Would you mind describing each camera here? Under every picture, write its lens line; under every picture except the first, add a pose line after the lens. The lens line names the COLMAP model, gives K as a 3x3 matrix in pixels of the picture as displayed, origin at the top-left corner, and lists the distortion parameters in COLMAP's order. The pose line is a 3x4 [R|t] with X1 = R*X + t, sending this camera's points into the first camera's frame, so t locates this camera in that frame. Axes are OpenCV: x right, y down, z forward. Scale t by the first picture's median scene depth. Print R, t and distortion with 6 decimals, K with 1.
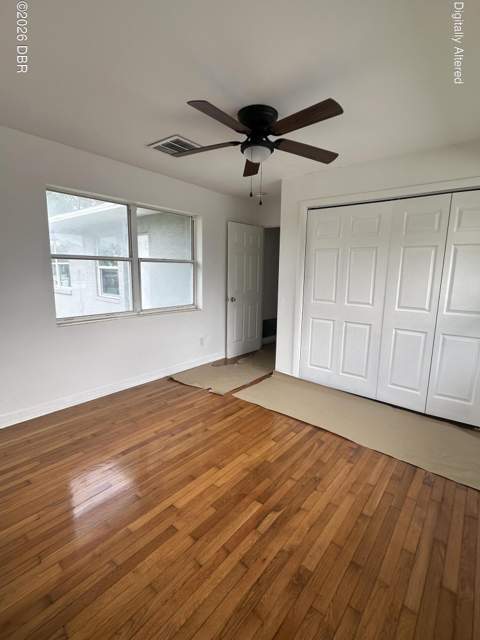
lens RADIAL K [[301.2, 0, 240.0], [0, 301.2, 320.0], [0, 0, 1]] dist [-0.000018, -0.000030]
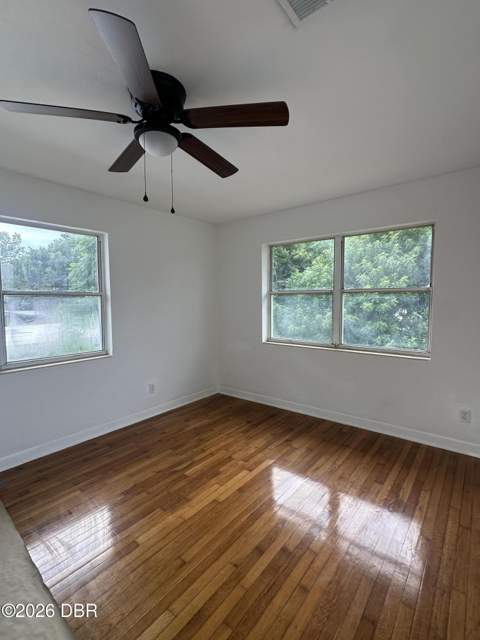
lens RADIAL K [[301.2, 0, 240.0], [0, 301.2, 320.0], [0, 0, 1]] dist [-0.000018, -0.000030]
pose [[-0.999943, -0.007787, -0.007346, -0.162470], [-0.009279, 0.972675, 0.231985, -0.371750], [0.005339, 0.232040, -0.972692, 2.162611]]
